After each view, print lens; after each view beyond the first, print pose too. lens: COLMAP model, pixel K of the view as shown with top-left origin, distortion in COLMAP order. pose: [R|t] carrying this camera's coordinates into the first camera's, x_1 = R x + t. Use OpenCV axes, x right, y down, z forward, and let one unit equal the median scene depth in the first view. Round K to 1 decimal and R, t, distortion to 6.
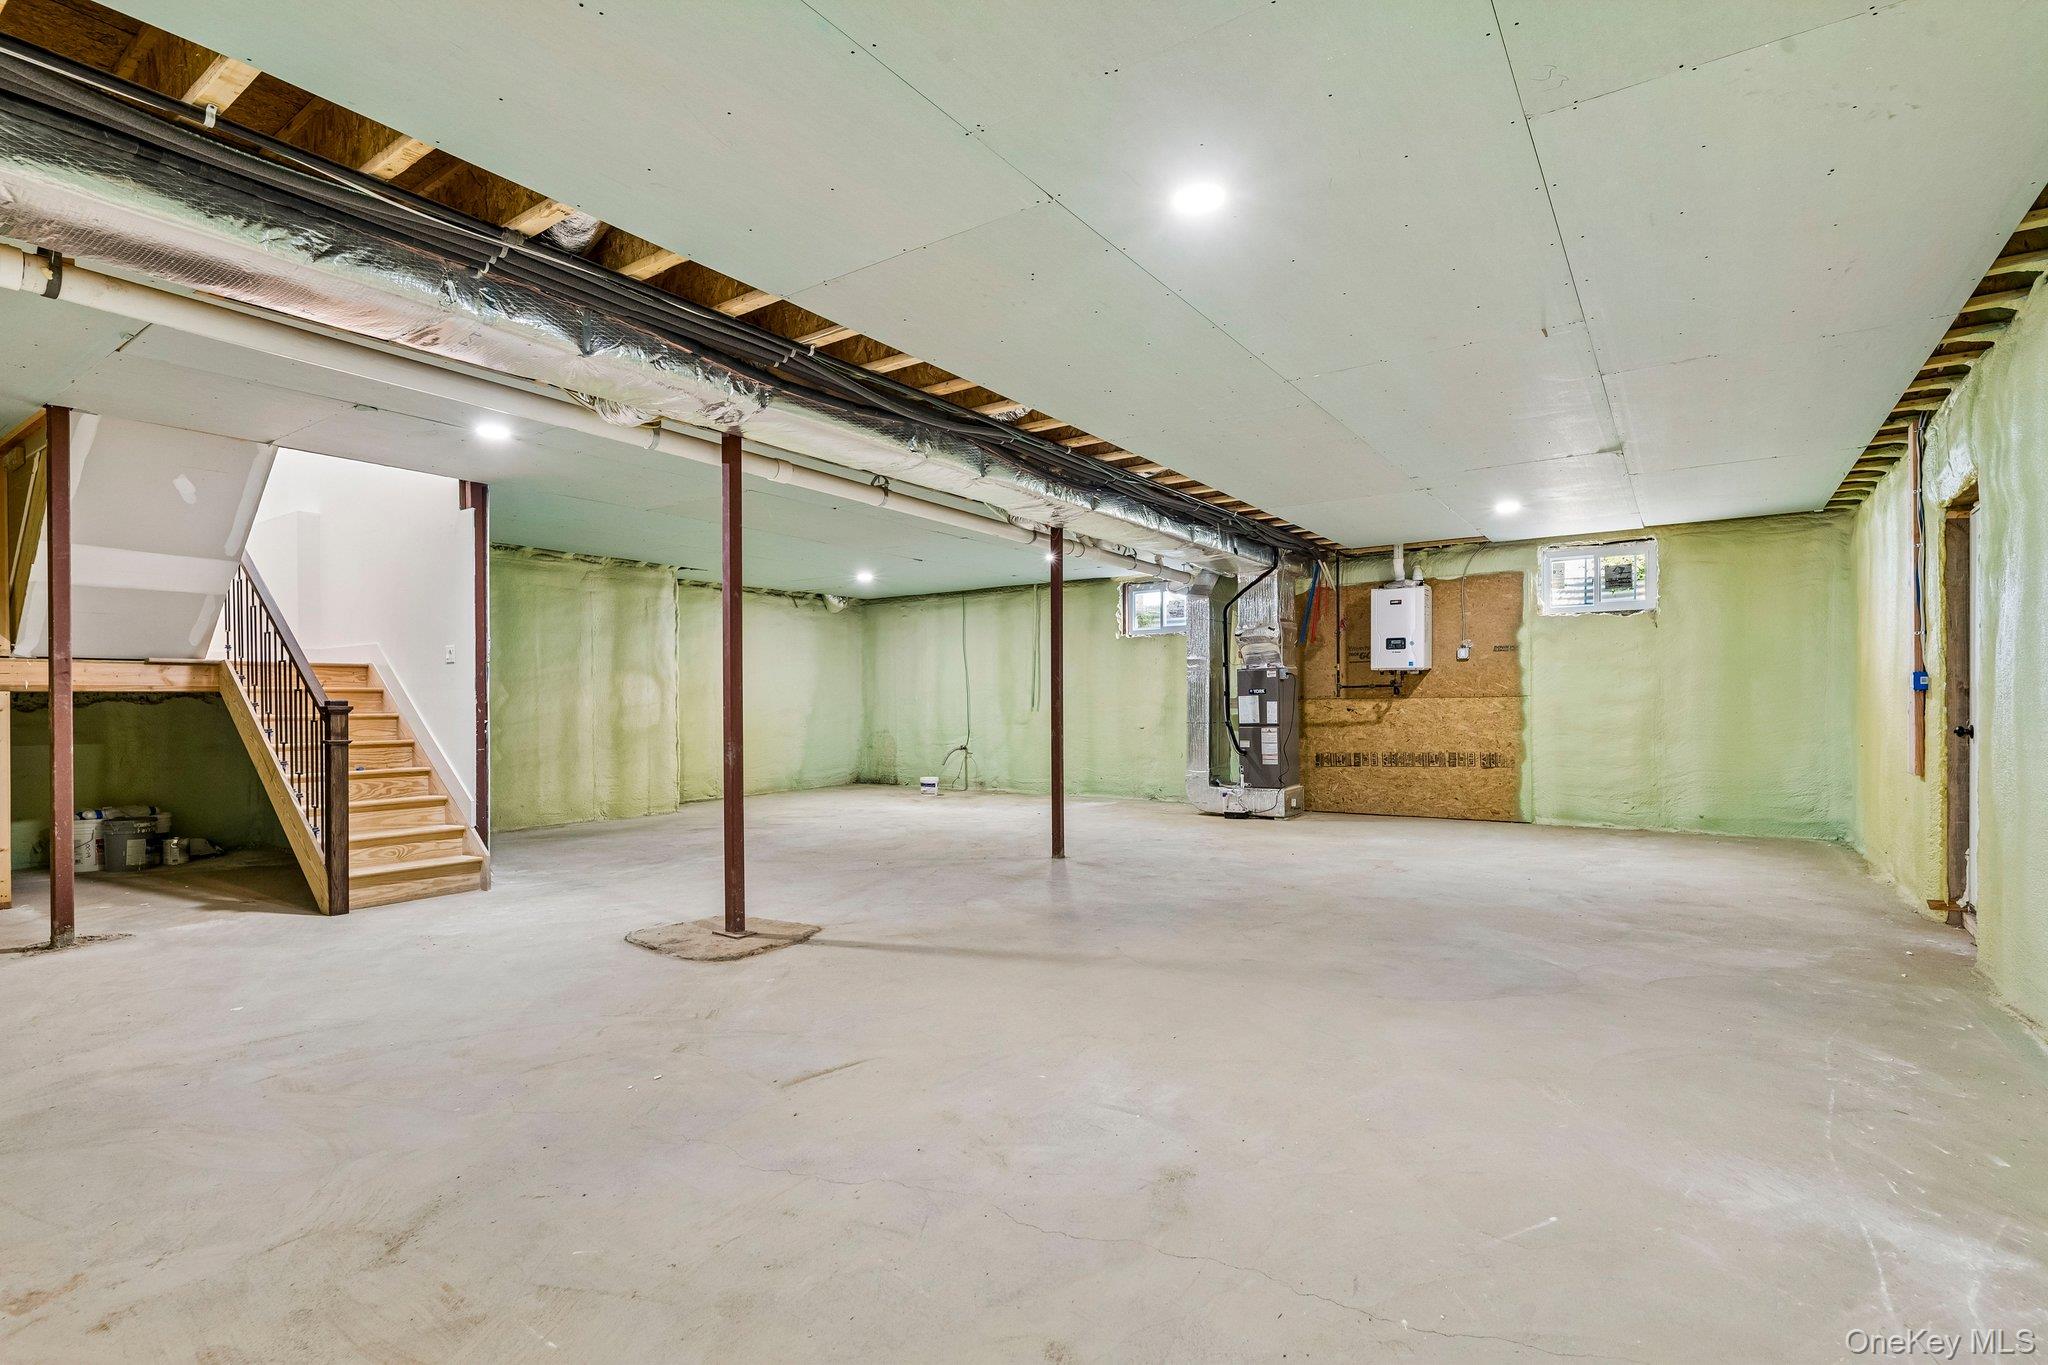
lens RADIAL K [[965.1, 0, 1023.3], [0, 965.1, 708.5], [0, 0, 1]] dist [0.003396, -0.004036]
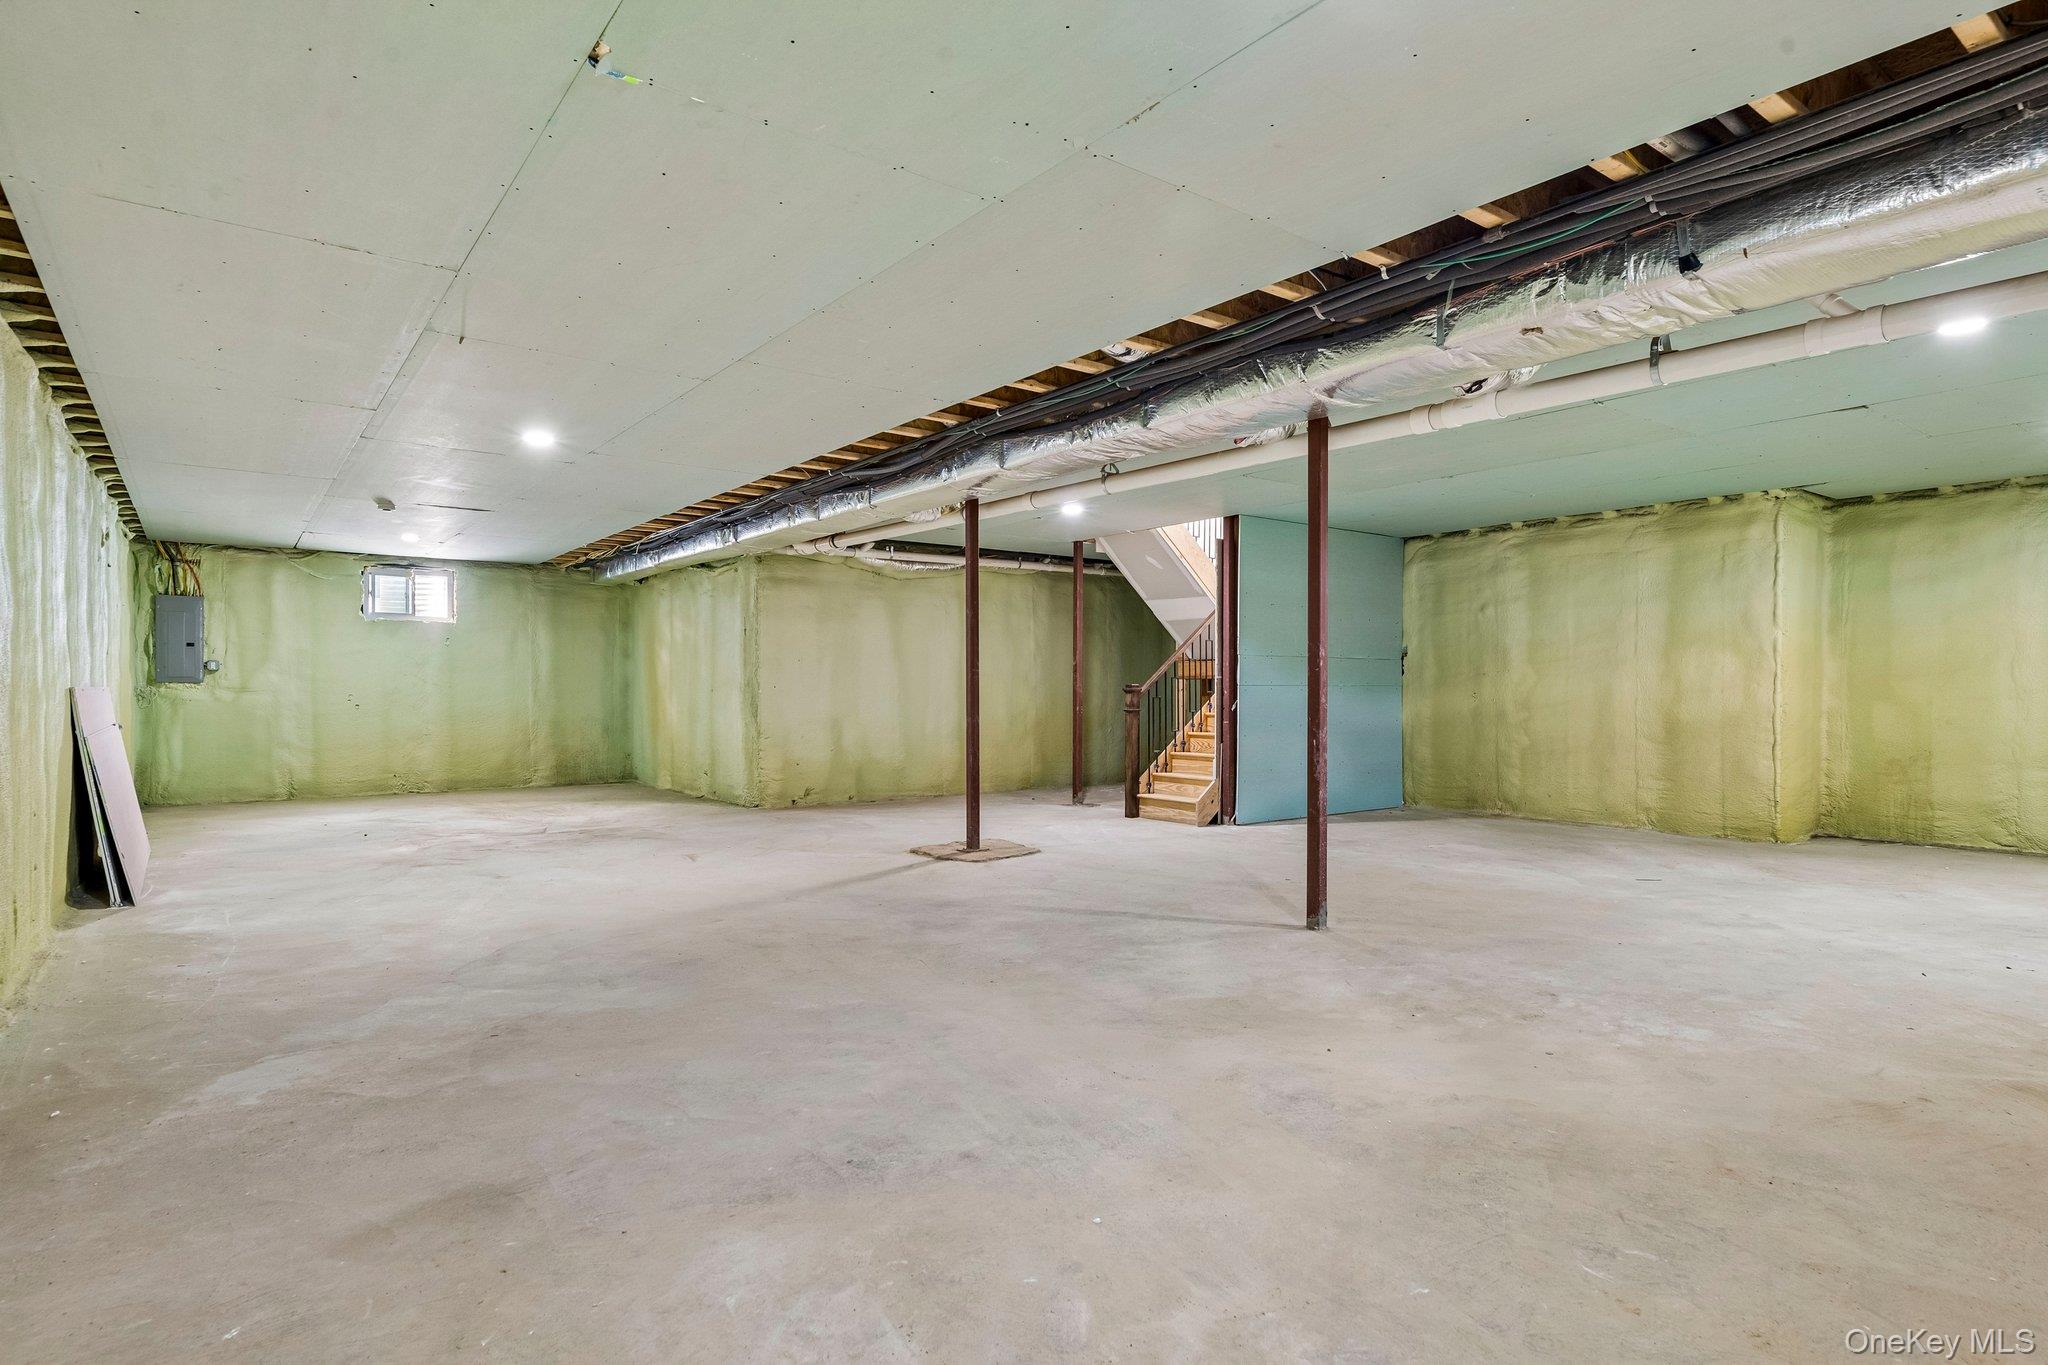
lens RADIAL K [[1072.9, 0, 1024.0], [0, 1072.9, 682.5], [0, 0, 1]] dist [0.023876, -0.000140]
pose [[-0.299671, -0.004540, -0.954032, 0.607601], [-0.007246, 0.999971, -0.002483, -0.002348], [0.954015, 0.006169, -0.299695, 0.794475]]
